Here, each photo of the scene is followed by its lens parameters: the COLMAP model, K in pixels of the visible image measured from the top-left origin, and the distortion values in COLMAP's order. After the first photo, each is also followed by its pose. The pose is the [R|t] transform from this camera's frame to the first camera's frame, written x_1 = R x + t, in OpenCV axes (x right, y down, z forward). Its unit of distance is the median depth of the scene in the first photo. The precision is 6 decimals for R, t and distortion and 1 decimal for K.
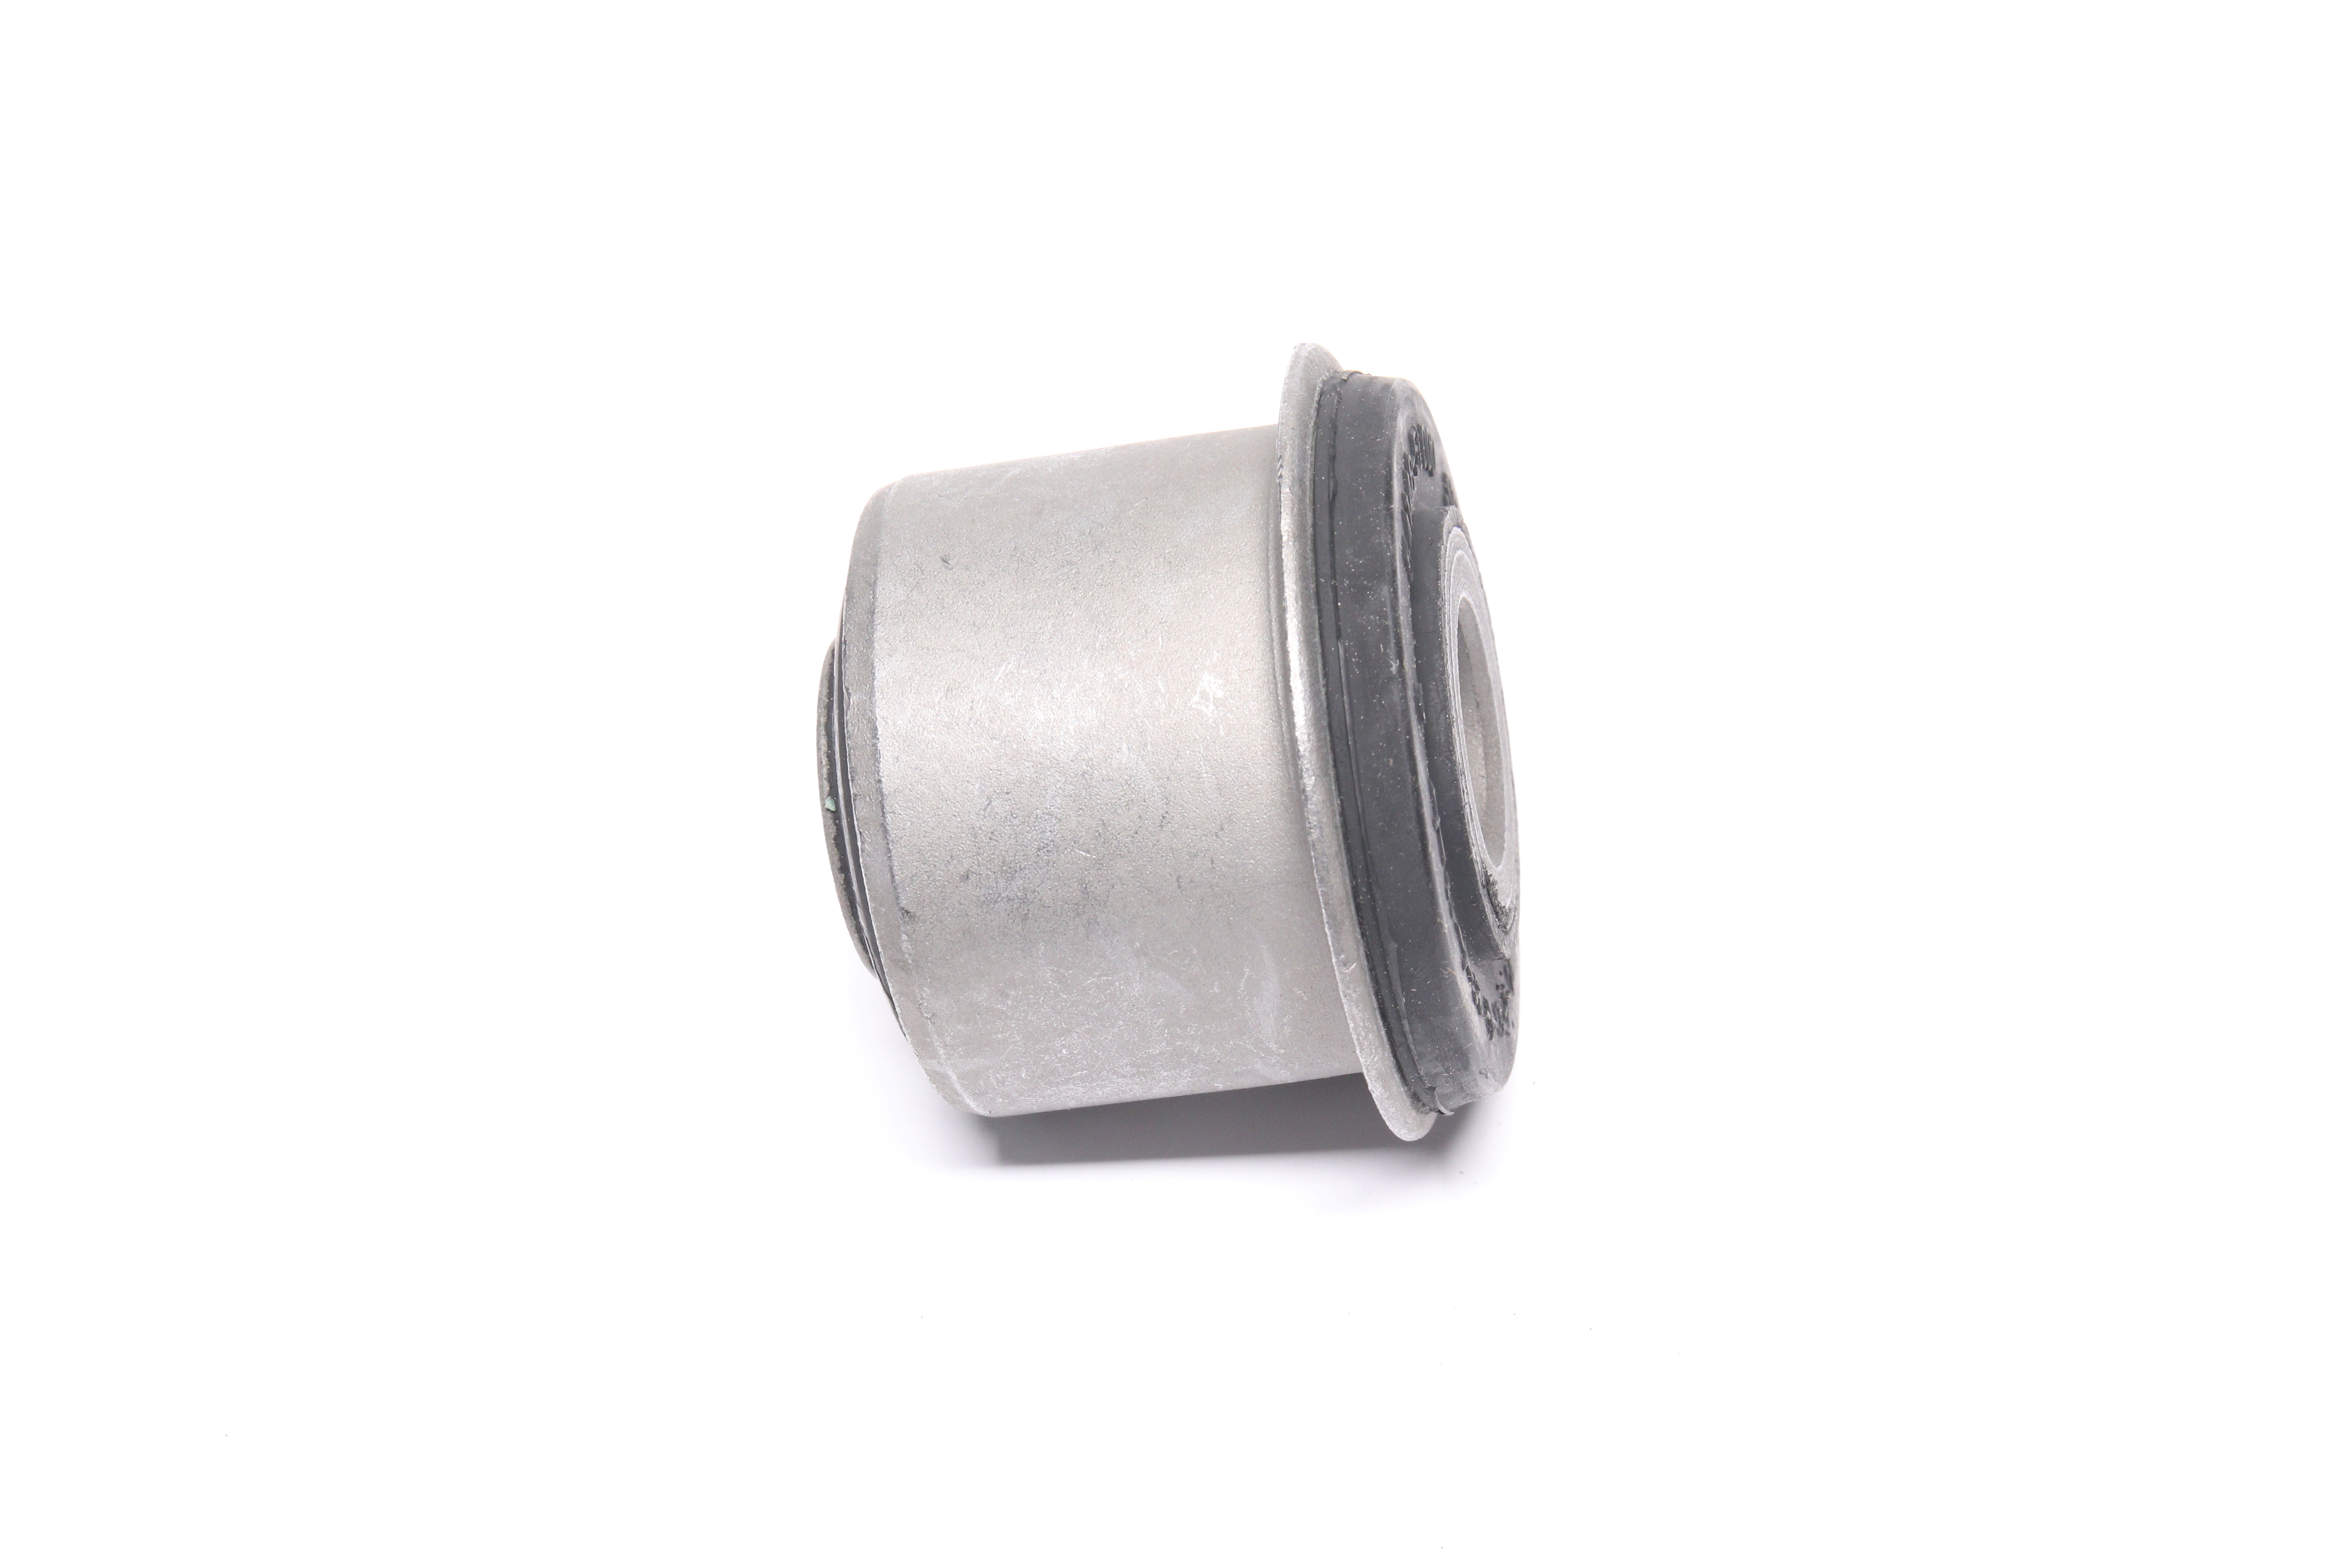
lens RADIAL K [[6088.1, 0, 1175.6], [0, 6088.1, 784.1], [0, 0, 1]] dist [0.053665, 0.000000]
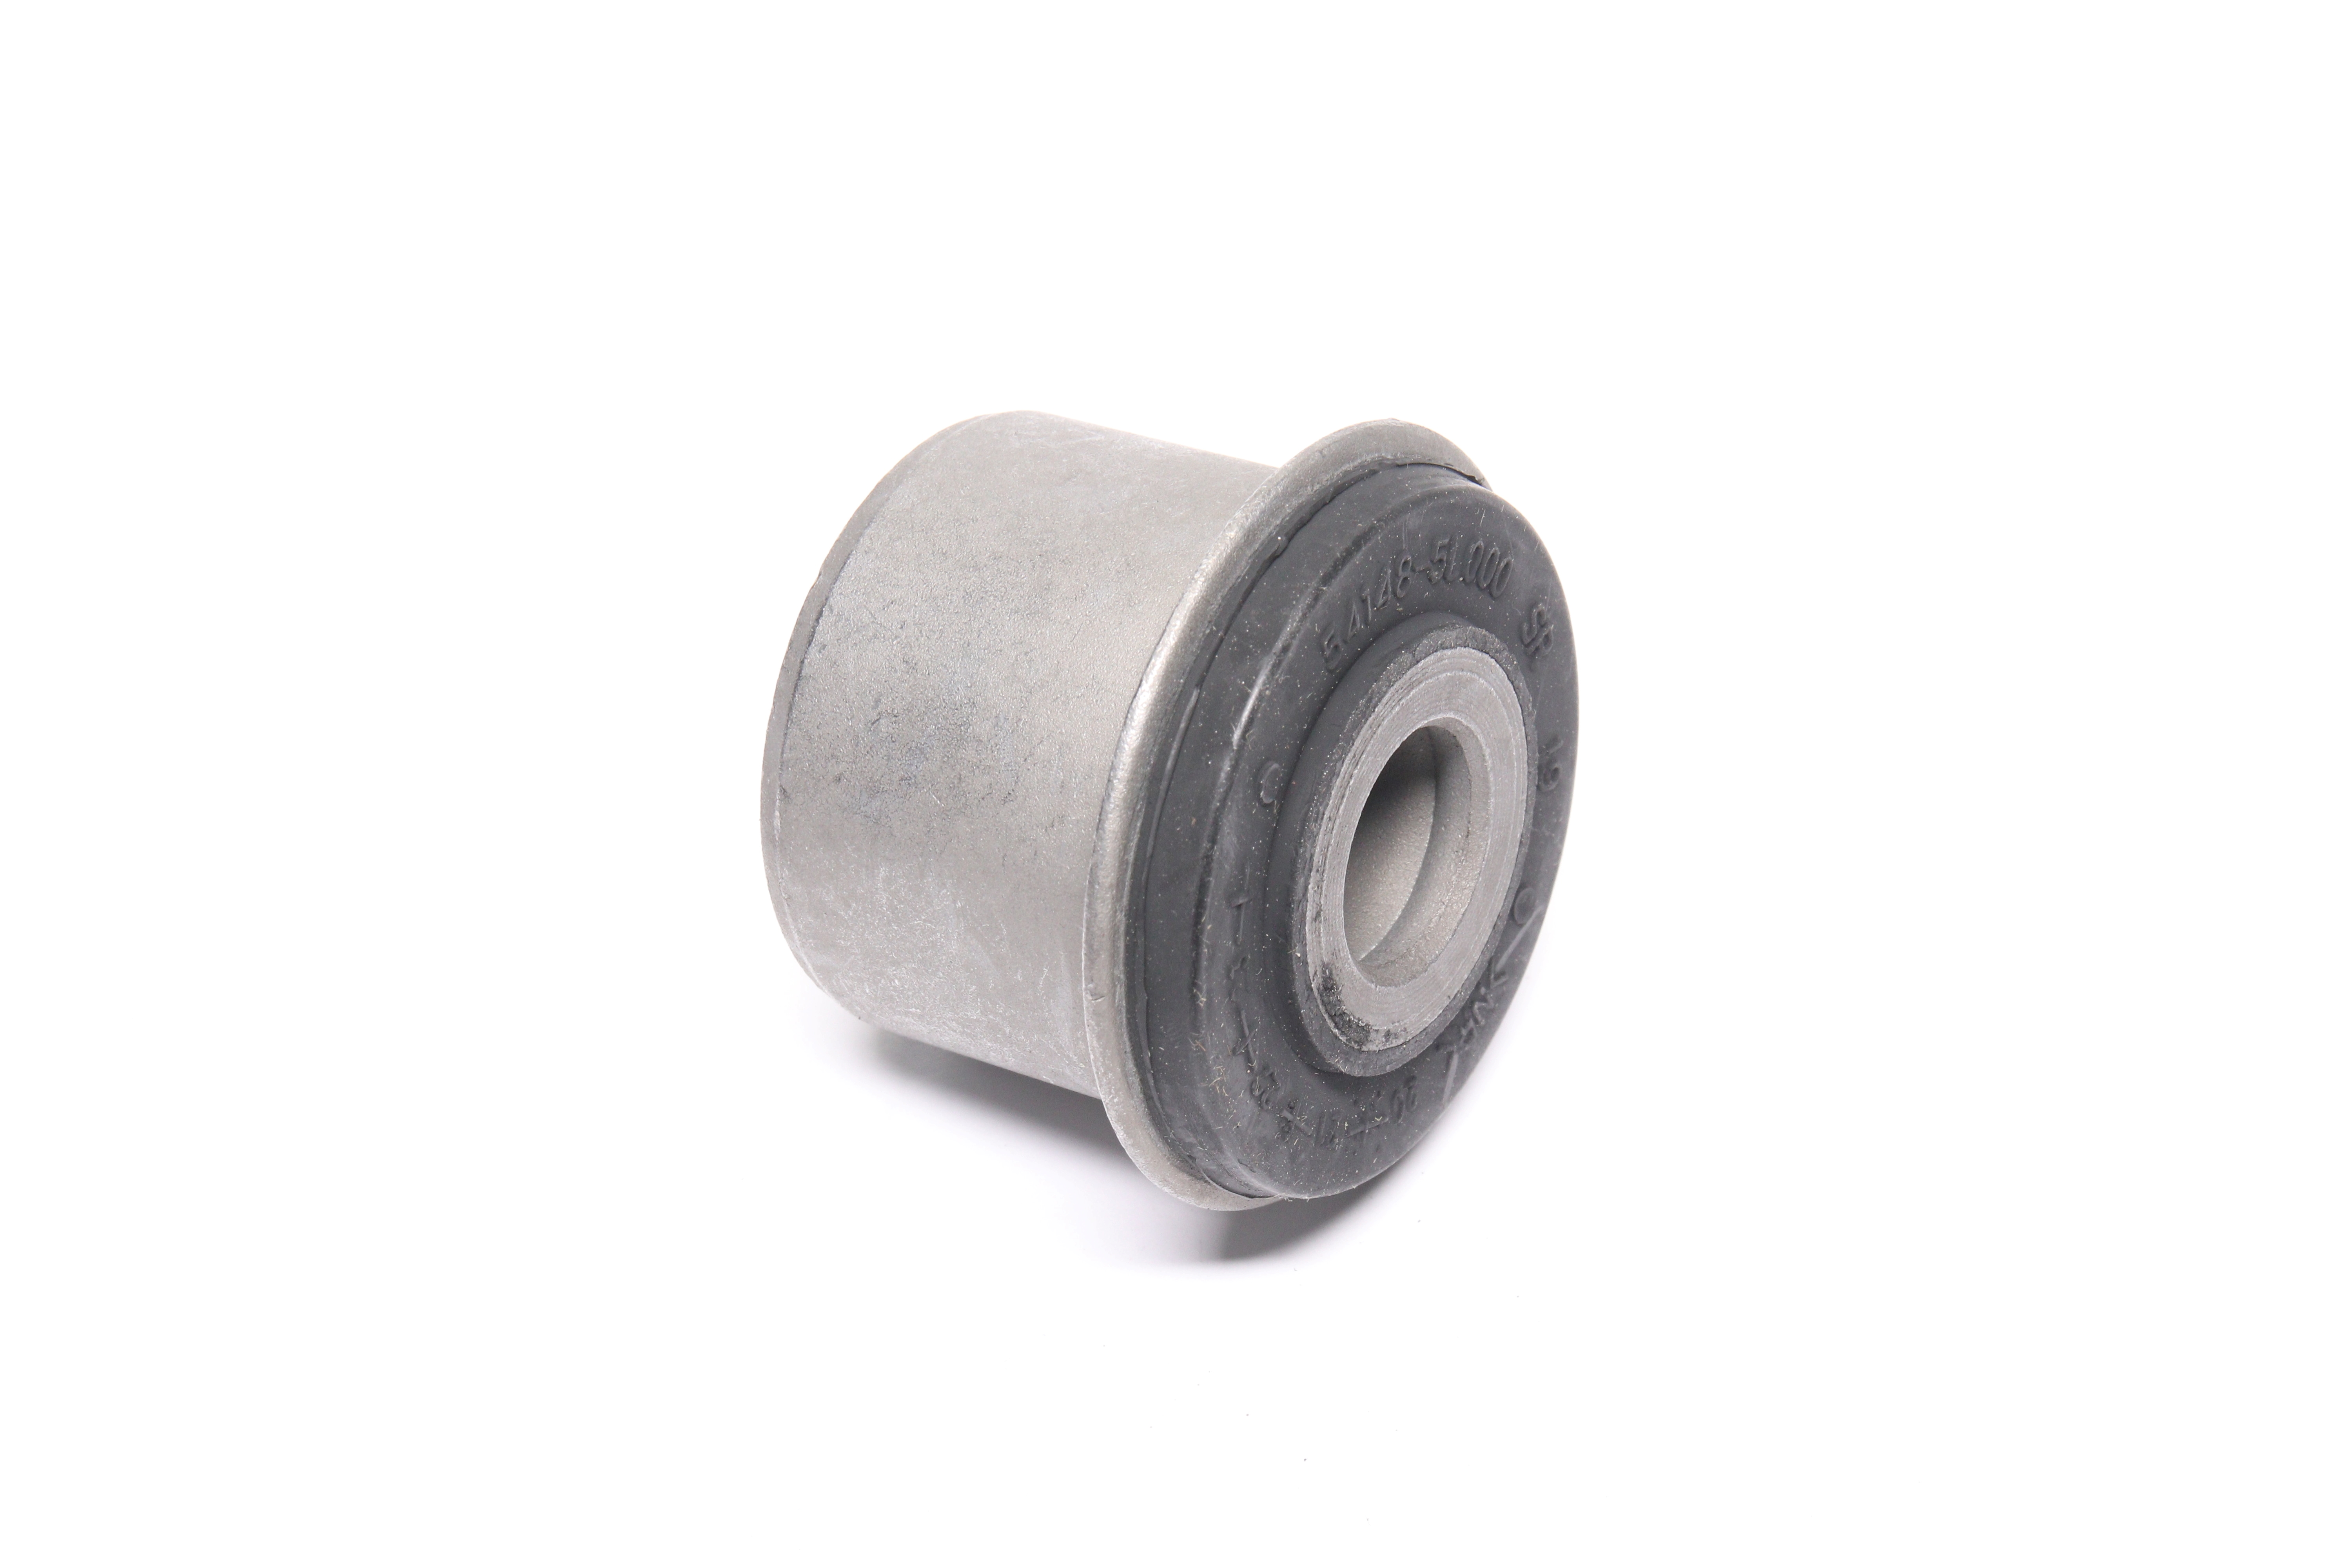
lens RADIAL K [[6088.1, 0, 1176.4], [0, 6088.1, 783.9], [0, 0, 1]] dist [0.053665, 0.000000]
pose [[0.844562, 0.366107, -0.390743, 0.409114], [-0.364160, 0.927710, 0.082113, -0.087732], [0.392558, 0.072943, 0.916830, 0.086876]]
